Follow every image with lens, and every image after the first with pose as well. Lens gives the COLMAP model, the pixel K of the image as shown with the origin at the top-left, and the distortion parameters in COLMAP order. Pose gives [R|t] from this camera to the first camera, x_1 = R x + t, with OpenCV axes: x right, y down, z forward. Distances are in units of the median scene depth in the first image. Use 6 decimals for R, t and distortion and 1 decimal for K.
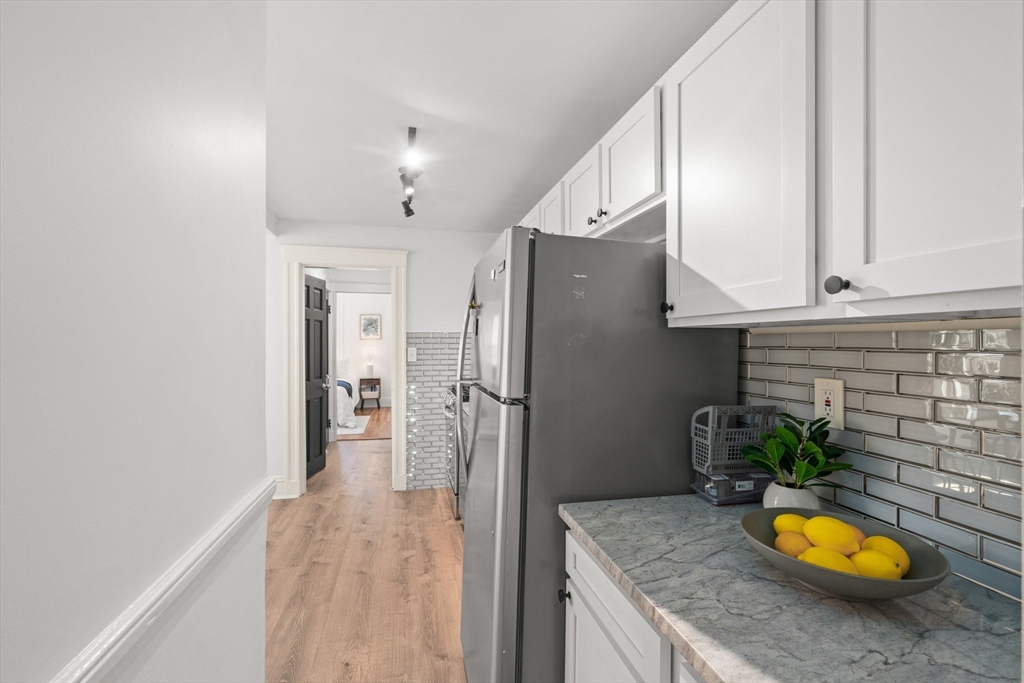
lens RADIAL K [[466.3, 0, 512.4], [0, 466.3, 336.3], [0, 0, 1]] dist [-0.000897, 0.000744]
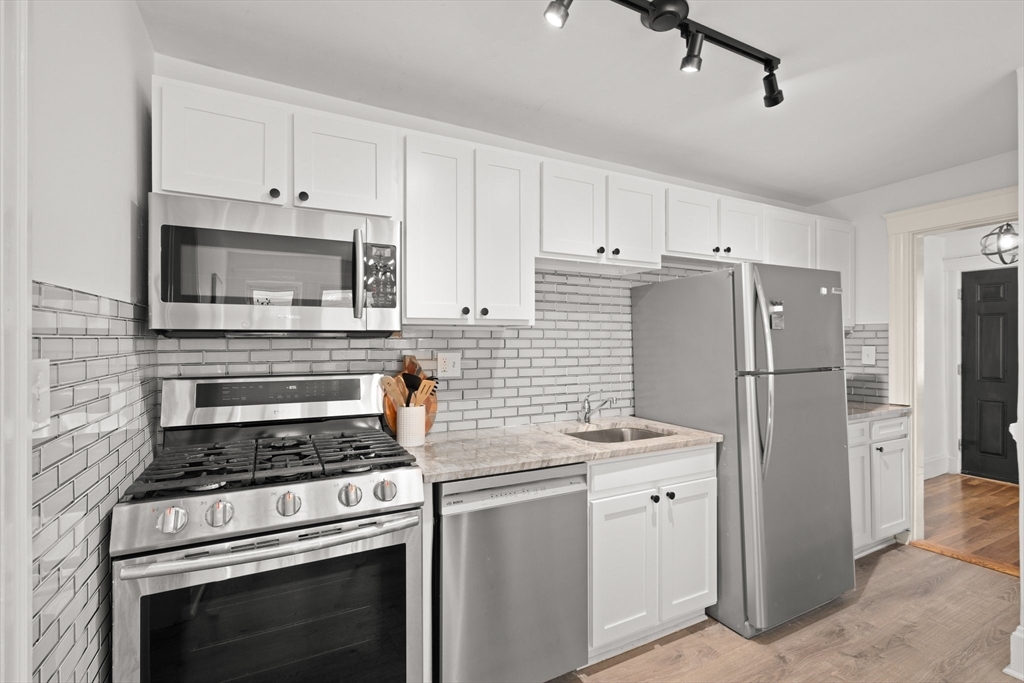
lens RADIAL K [[466.3, 0, 509.0], [0, 466.3, 338.5], [0, 0, 1]] dist [-0.000897, 0.000744]
pose [[-0.248534, 0.004895, 0.968611, -0.899032], [-0.009358, 0.999928, -0.007455, 0.032434], [-0.968578, -0.010917, -0.248471, 1.697749]]
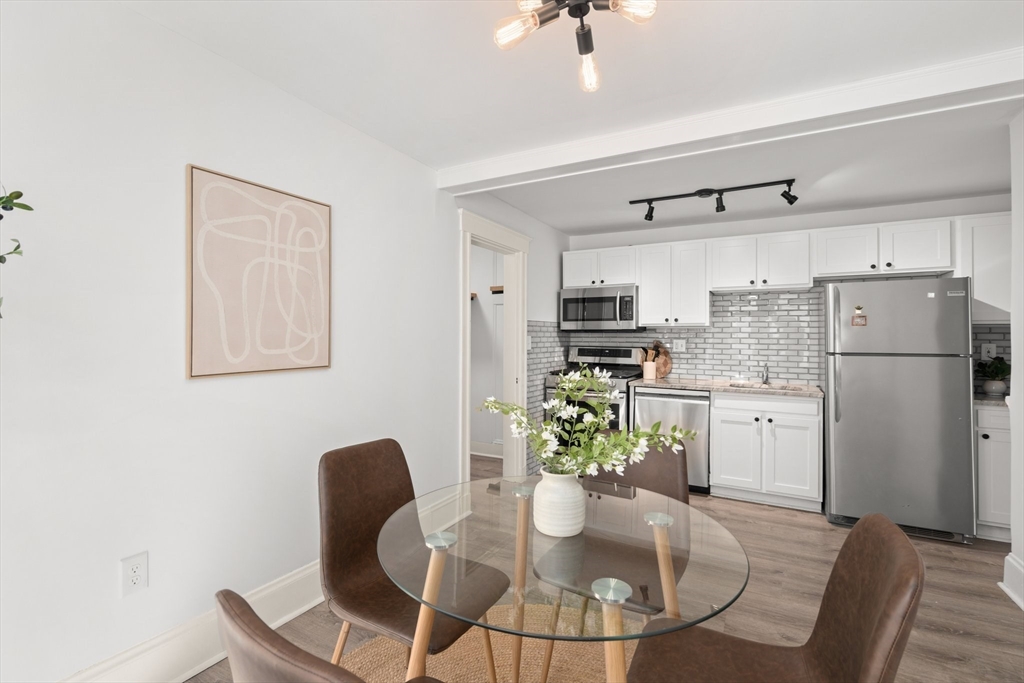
lens RADIAL K [[466.3, 0, 516.0], [0, 466.3, 337.6], [0, 0, 1]] dist [-0.000897, 0.000744]
pose [[0.669838, 0.002946, 0.742502, -1.915232], [-0.013345, 0.999878, 0.008071, 0.040568], [-0.742388, -0.015315, 0.669795, 0.709195]]
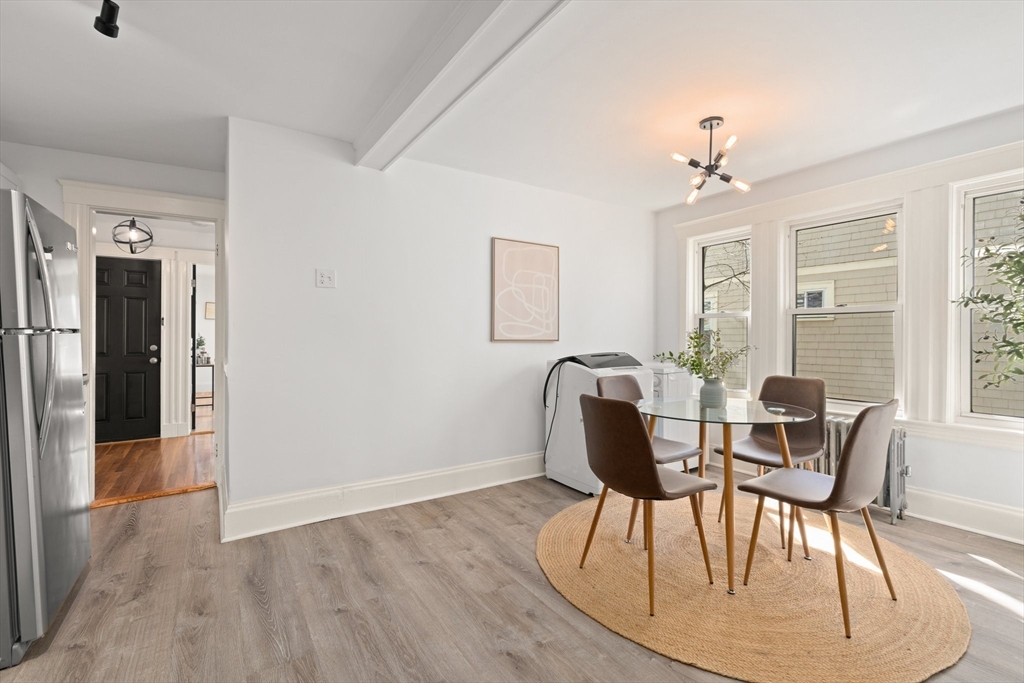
lens RADIAL K [[466.3, 0, 507.5], [0, 466.3, 337.2], [0, 0, 1]] dist [-0.000897, 0.000744]
pose [[-0.943659, 0.000203, -0.330919, -0.588104], [0.002376, 0.999978, -0.006163, 0.110705], [0.330911, -0.006602, -0.943639, 1.973364]]
